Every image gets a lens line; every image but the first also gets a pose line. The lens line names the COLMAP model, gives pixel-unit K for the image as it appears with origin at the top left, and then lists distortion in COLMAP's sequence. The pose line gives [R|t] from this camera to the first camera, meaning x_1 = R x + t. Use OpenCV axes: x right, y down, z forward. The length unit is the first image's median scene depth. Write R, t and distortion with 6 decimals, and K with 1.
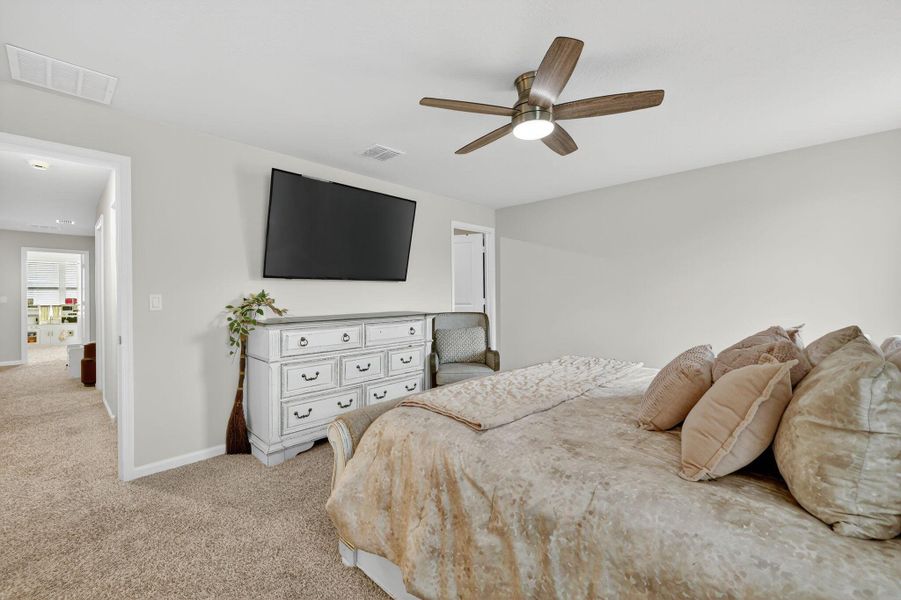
lens RADIAL K [[379.7, 0, 449.8], [0, 379.7, 294.7], [0, 0, 1]] dist [-0.000667, 0.000015]
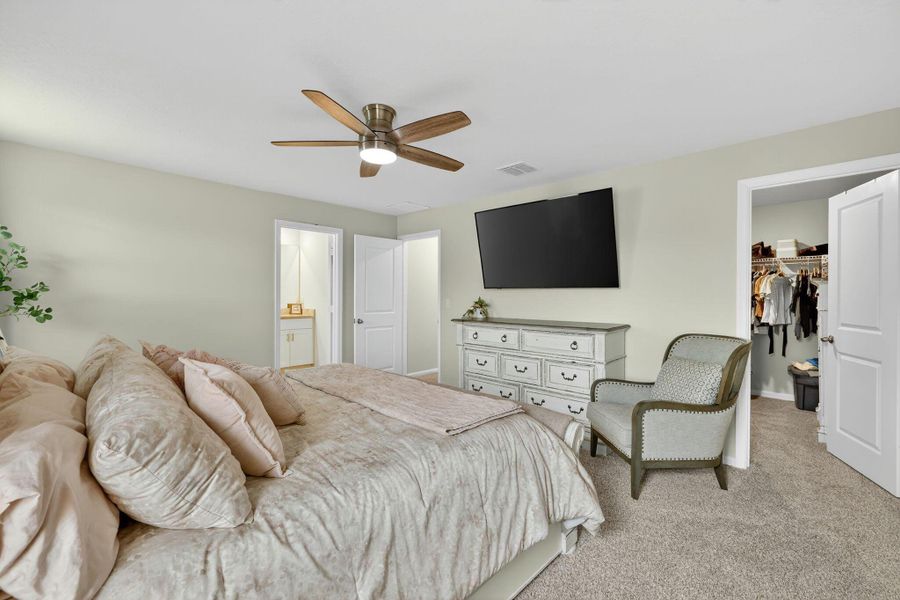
lens RADIAL K [[365.2, 0, 450.0], [0, 365.2, 300.0], [0, 0, 1]] dist [-0.000435, -0.000004]
pose [[0.007848, 0.010912, -0.999910, 0.822902], [-0.014358, 0.999839, 0.010799, -0.014649], [0.999866, 0.014272, 0.008003, 0.791241]]
